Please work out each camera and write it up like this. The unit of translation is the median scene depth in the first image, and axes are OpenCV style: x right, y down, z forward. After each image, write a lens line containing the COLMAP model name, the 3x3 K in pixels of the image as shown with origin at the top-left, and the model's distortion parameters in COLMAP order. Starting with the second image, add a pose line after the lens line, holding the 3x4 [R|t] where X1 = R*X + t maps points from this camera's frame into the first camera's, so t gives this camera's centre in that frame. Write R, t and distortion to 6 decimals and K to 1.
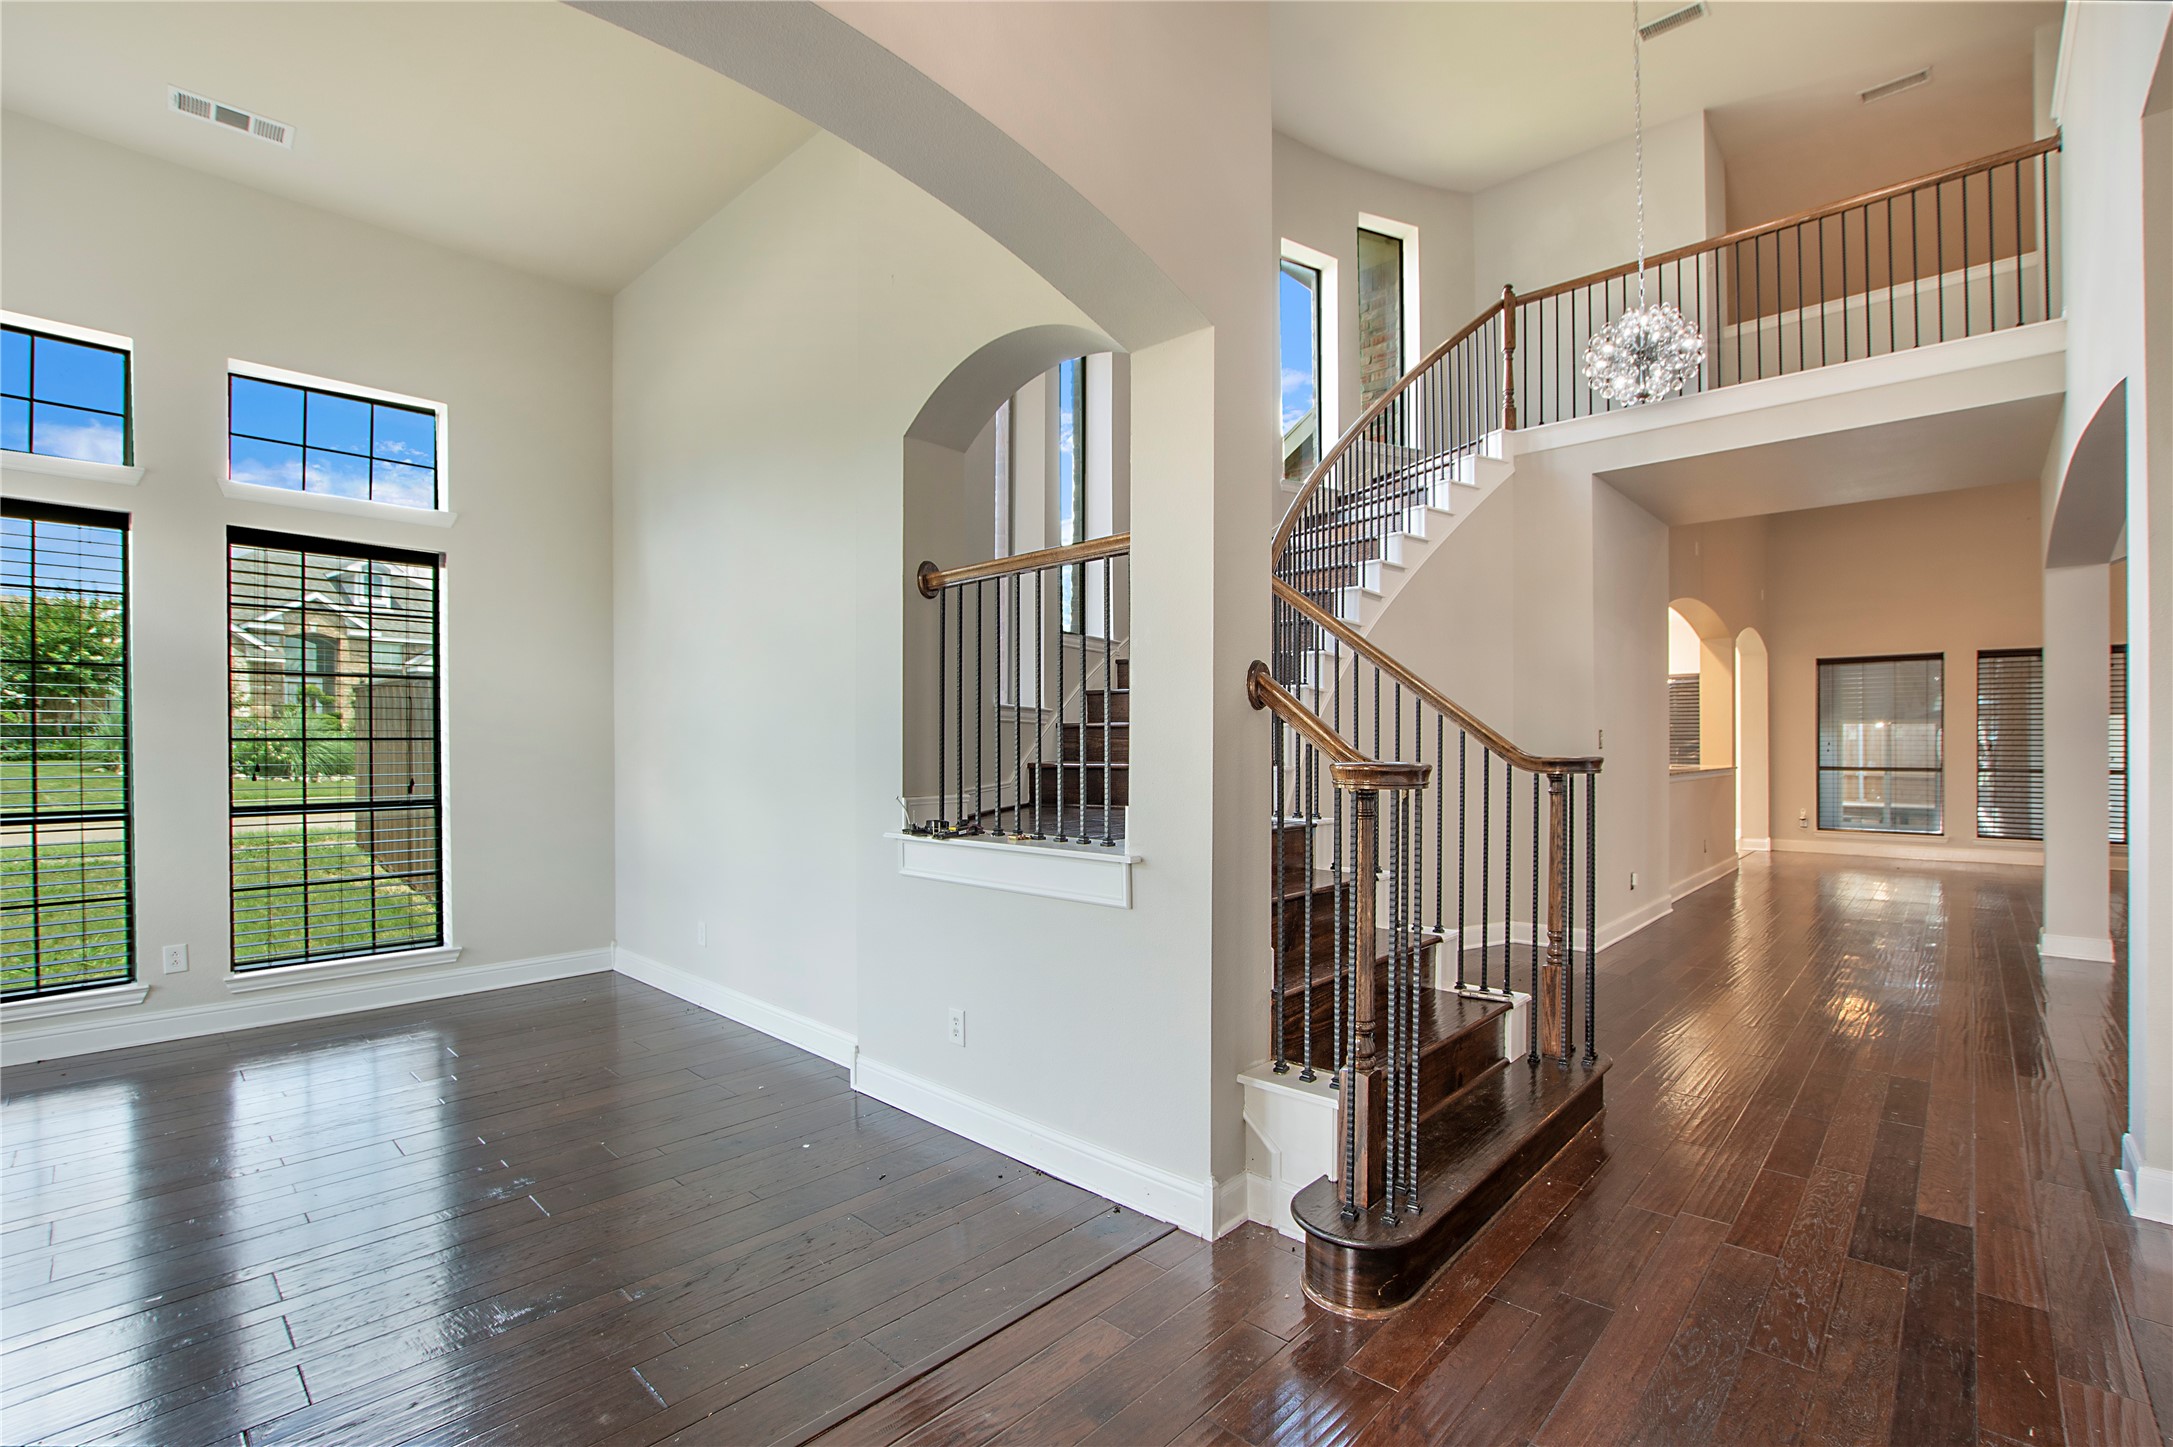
lens RADIAL K [[969.3, 0, 1080.7], [0, 969.3, 736.4], [0, 0, 1]] dist [-0.027050, 0.002356]
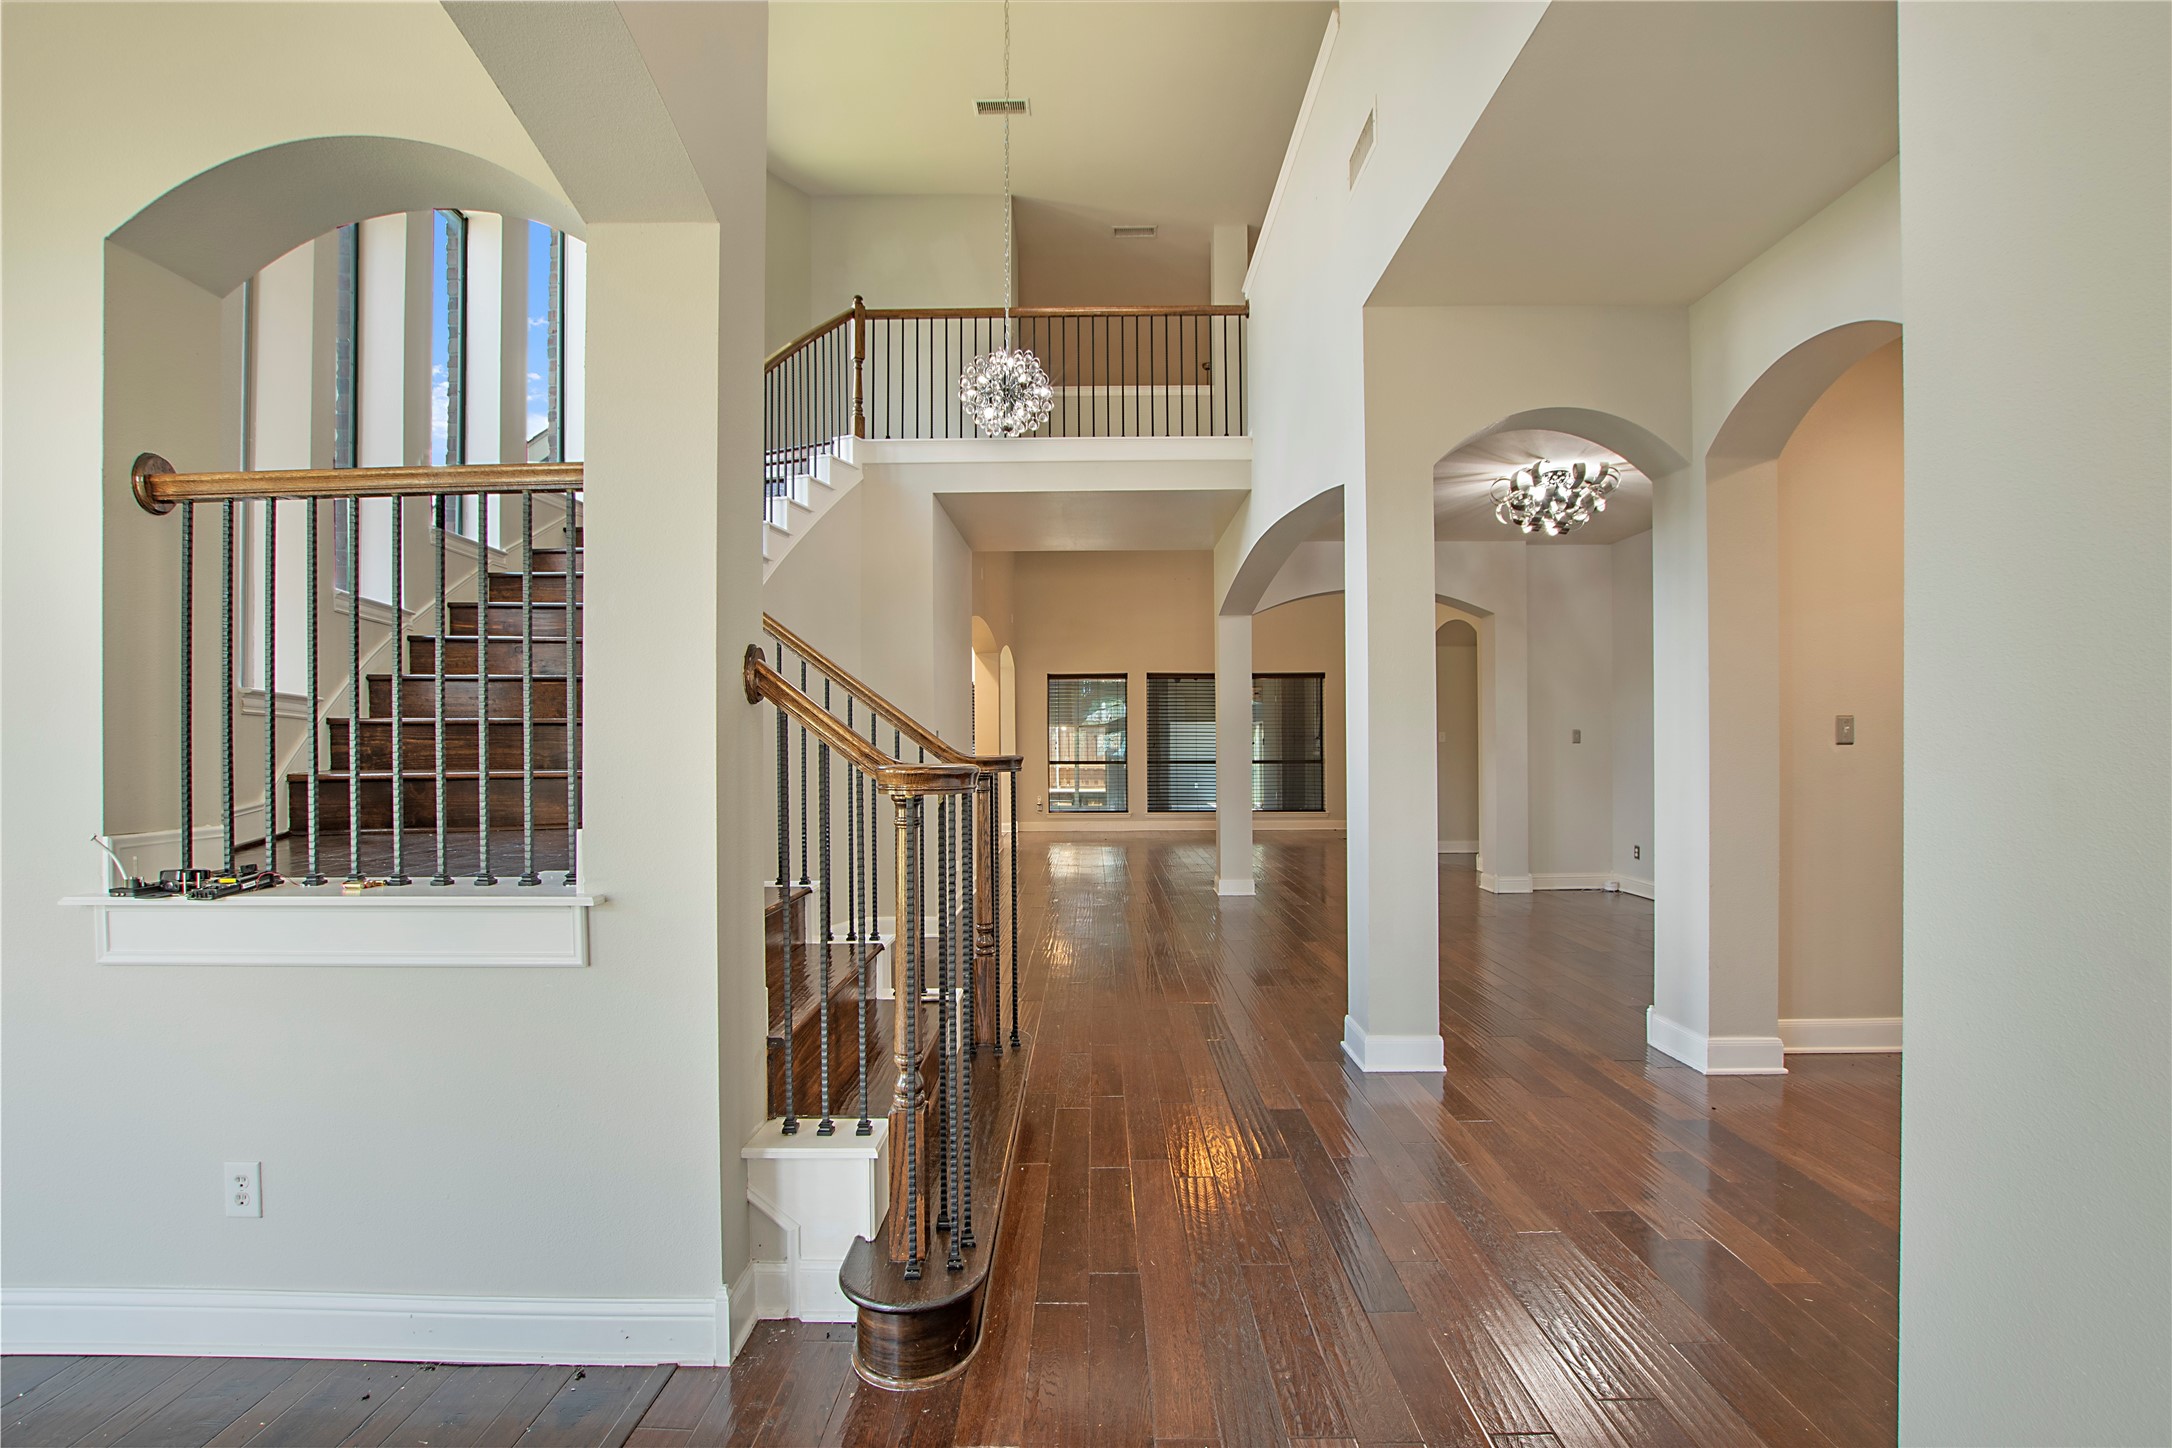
lens RADIAL K [[968.9, 0, 1088.4], [0, 968.9, 734.9], [0, 0, 1]] dist [-0.027050, 0.002356]
pose [[0.733284, 0.002374, 0.679918, -0.105696], [-0.000787, 0.999996, -0.002643, 0.000578], [-0.679922, 0.001403, 0.733283, 0.119161]]
